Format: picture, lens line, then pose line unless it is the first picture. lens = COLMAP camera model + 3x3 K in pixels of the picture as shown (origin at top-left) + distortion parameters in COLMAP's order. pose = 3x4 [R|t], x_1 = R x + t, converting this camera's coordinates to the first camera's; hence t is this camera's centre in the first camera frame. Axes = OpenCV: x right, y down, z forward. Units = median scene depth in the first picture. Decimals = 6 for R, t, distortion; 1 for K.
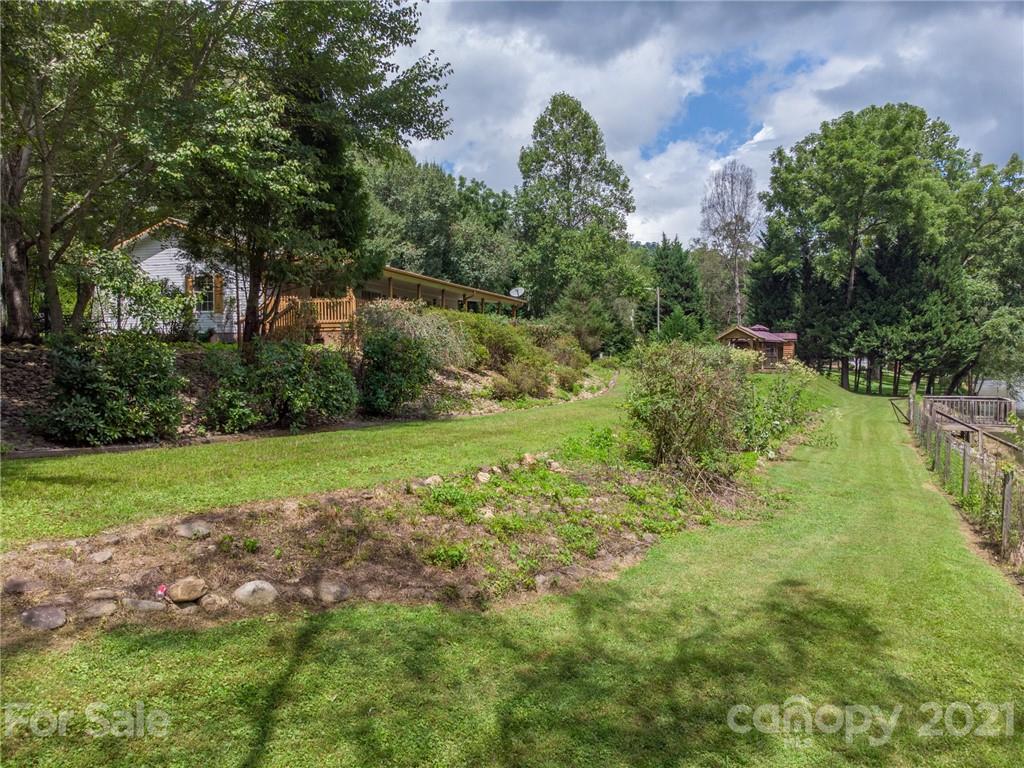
lens RADIAL K [[756.5, 0, 514.1], [0, 756.5, 378.1], [0, 0, 1]] dist [0.025665, -0.007433]
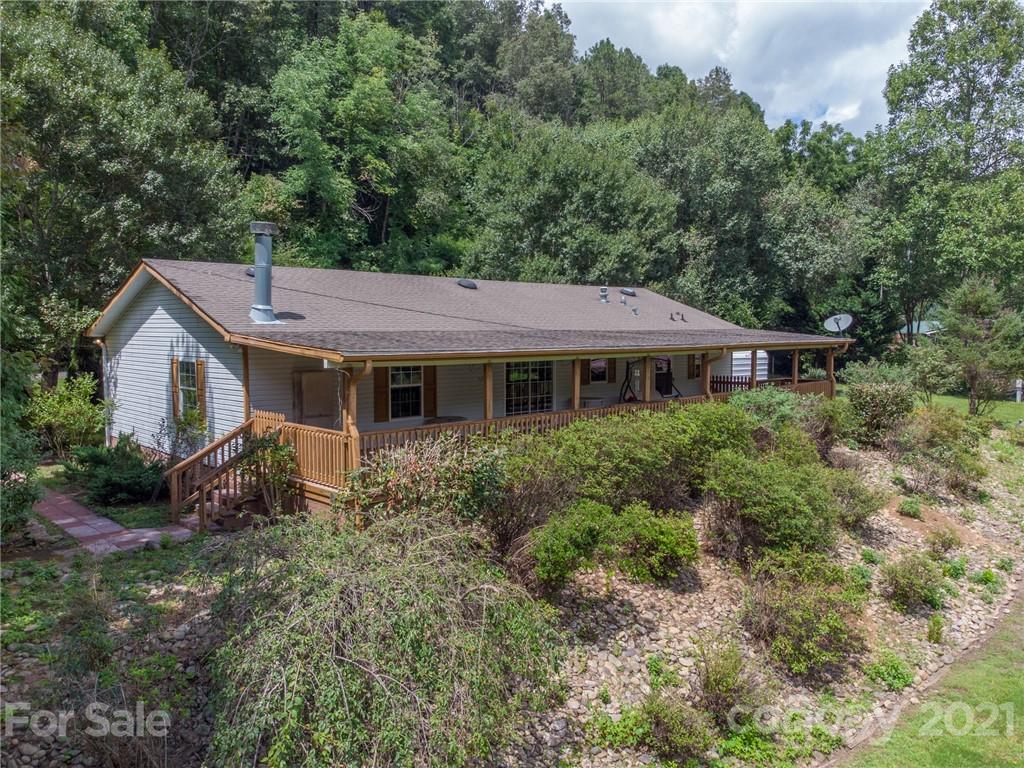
lens RADIAL K [[785.5, 0, 510.2], [0, 785.5, 368.7], [0, 0, 1]] dist [0.040980, -0.007183]
pose [[0.897598, 0.021060, -0.440311, 0.026495], [-0.009090, 0.999530, 0.029278, -0.056353], [0.440721, -0.022277, 0.897368, 0.222080]]
